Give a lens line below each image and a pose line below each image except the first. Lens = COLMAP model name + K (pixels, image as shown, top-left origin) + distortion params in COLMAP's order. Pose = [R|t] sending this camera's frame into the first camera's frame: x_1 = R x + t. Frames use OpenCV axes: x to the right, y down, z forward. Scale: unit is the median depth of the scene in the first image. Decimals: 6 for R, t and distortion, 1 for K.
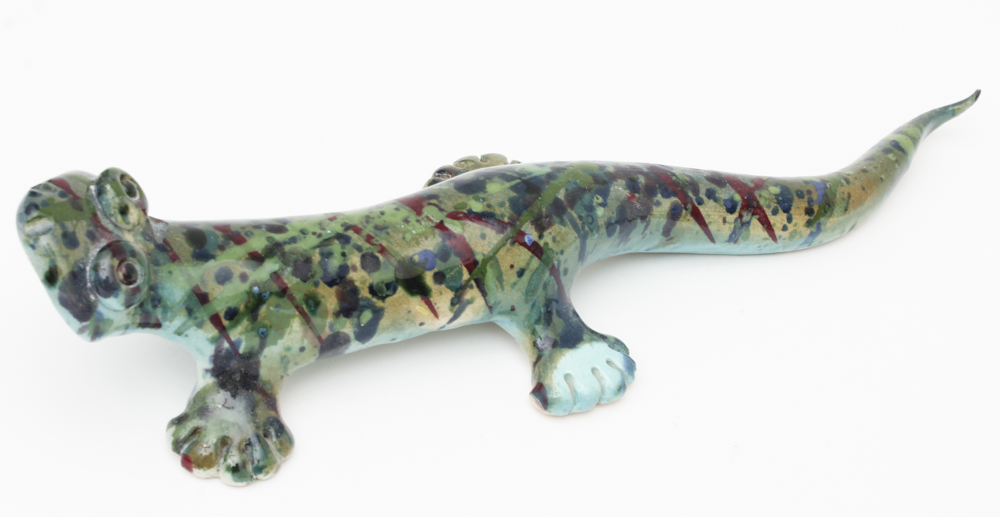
lens RADIAL K [[1410.1, 0, 500.0], [0, 1410.1, 258.5], [0, 0, 1]] dist [0.000141, 0.005556]
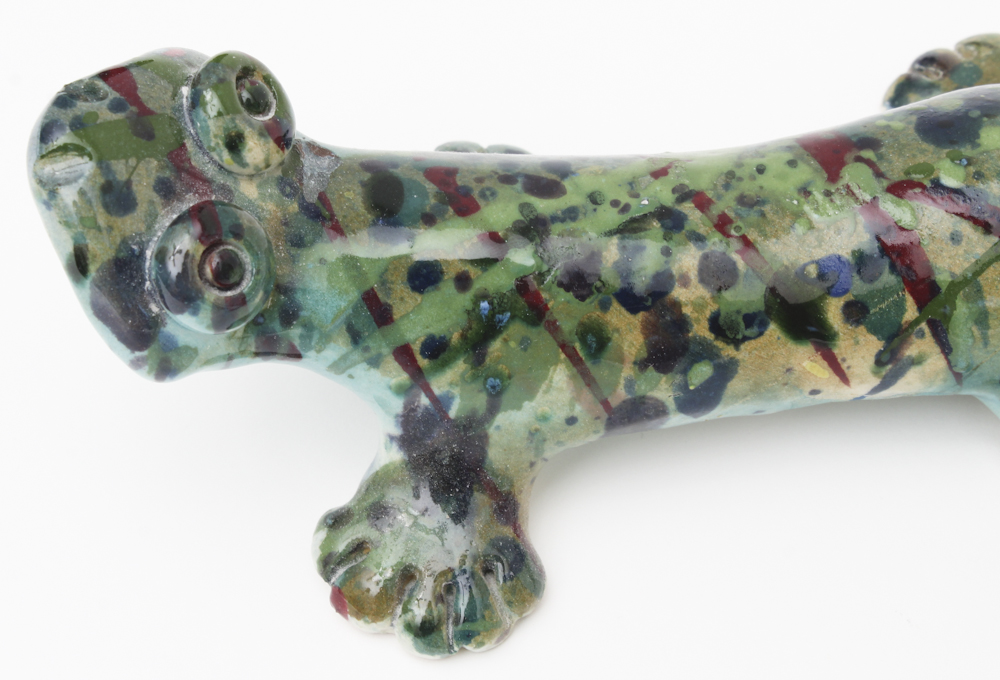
lens RADIAL K [[2220.9, 0, 500.0], [0, 2220.9, 340.0], [0, 0, 1]] dist [0.024657, 0.157422]
pose [[0.957297, 0.128662, -0.258898, 0.043931], [-0.095616, 0.986020, 0.136467, -0.075741], [0.272837, -0.105884, 0.956216, 0.214141]]
